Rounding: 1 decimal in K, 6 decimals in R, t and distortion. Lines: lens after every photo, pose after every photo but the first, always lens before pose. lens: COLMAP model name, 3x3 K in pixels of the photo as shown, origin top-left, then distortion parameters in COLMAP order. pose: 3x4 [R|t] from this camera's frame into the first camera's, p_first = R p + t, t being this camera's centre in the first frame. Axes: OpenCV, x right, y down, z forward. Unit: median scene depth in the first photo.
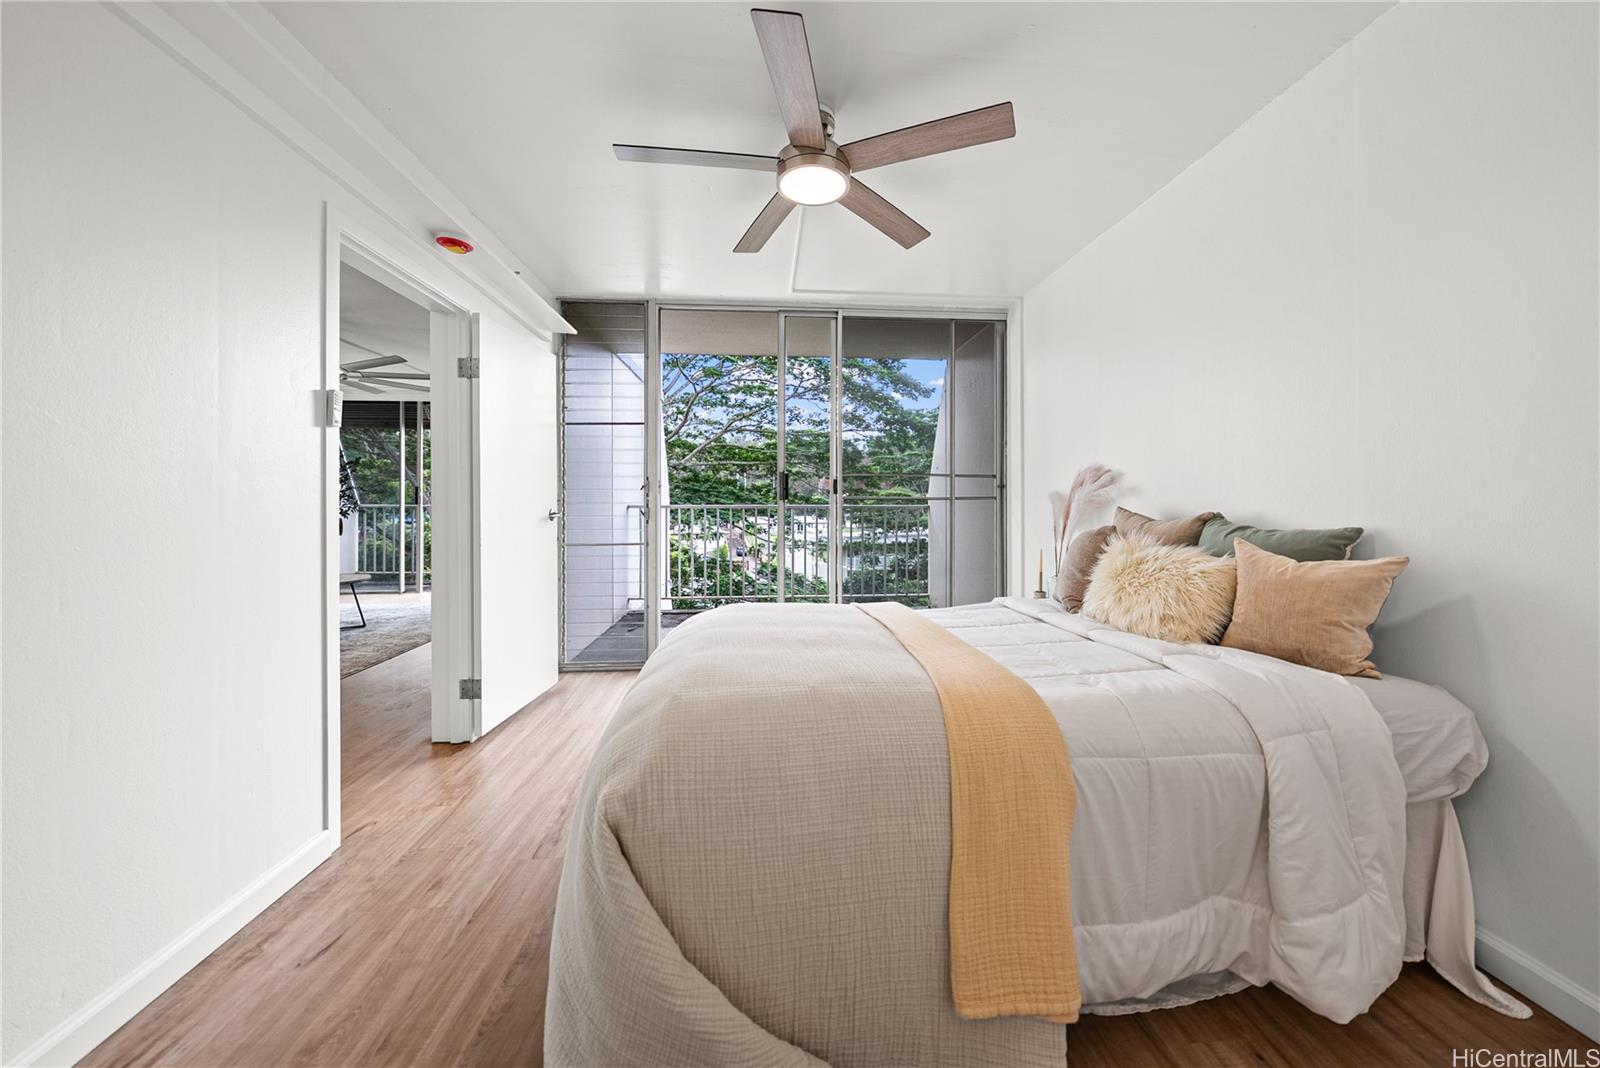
lens RADIAL K [[551.4, 0, 795.6], [0, 551.4, 499.5], [0, 0, 1]] dist [-0.010193, -0.000052]
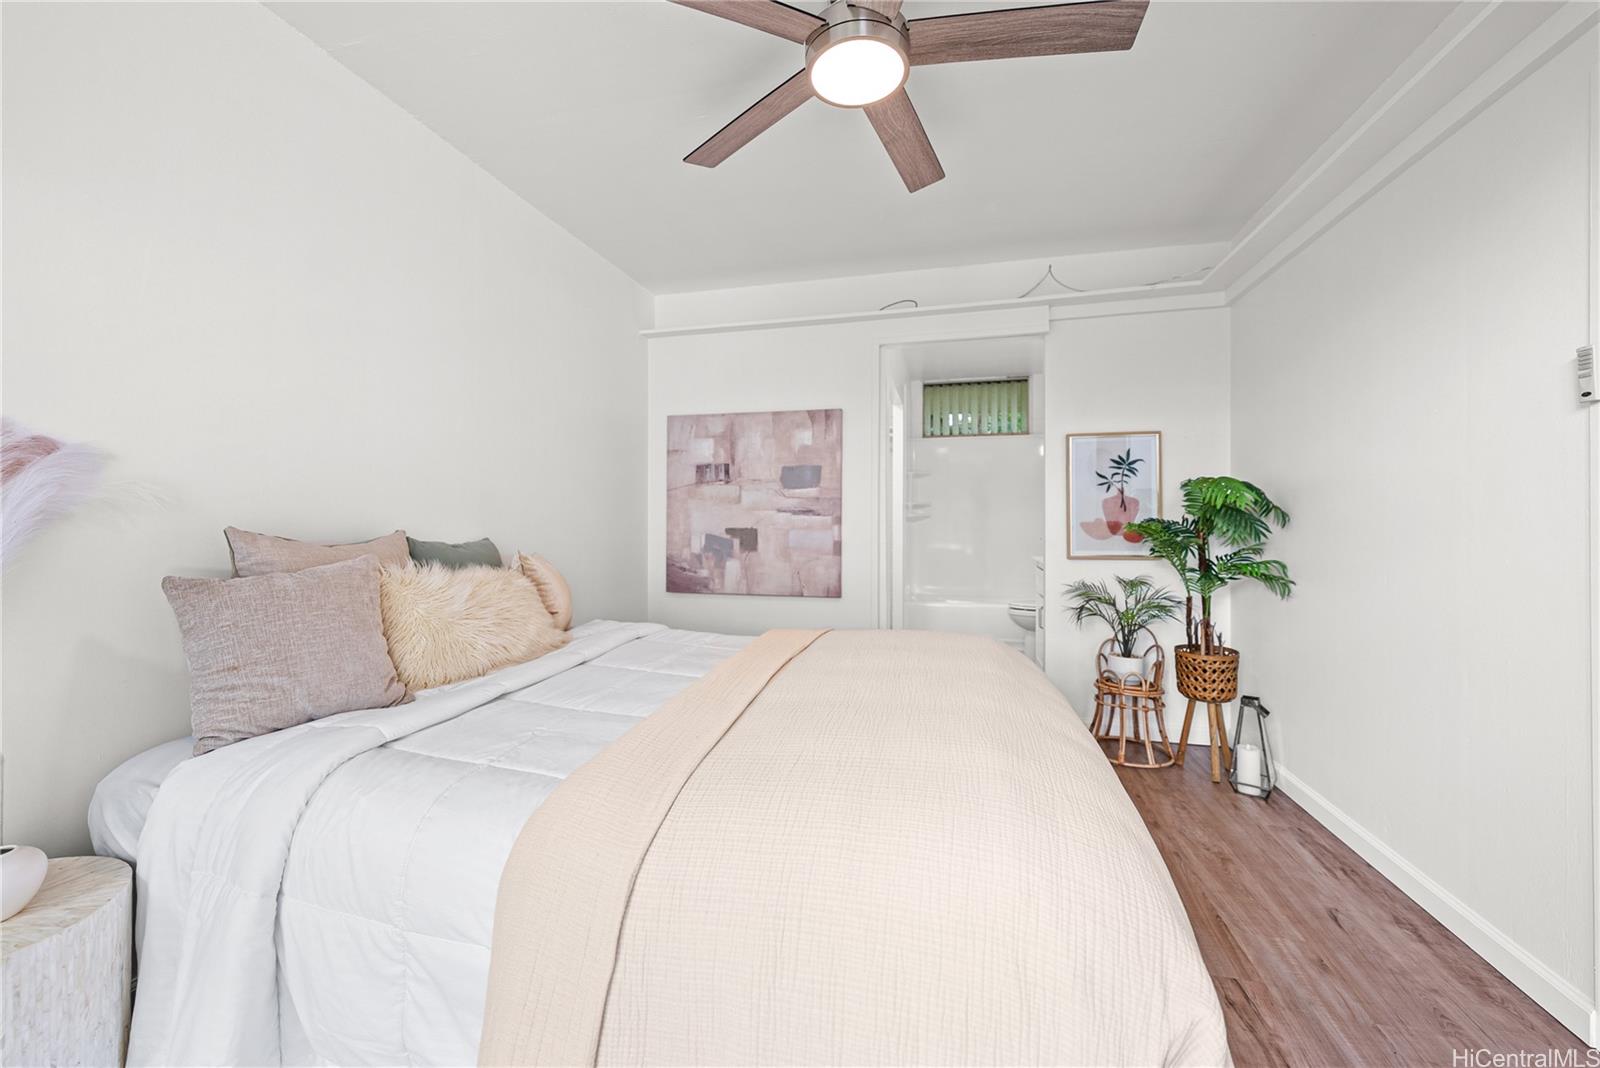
lens RADIAL K [[624.6, 0, 794.1], [0, 624.6, 528.4], [0, 0, 1]] dist [-0.001640, -0.000328]
pose [[-0.951020, -0.003182, 0.309112, -0.195175], [-0.002304, 0.999992, 0.003204, 0.020098], [-0.309120, 0.002335, -0.951020, 2.517891]]
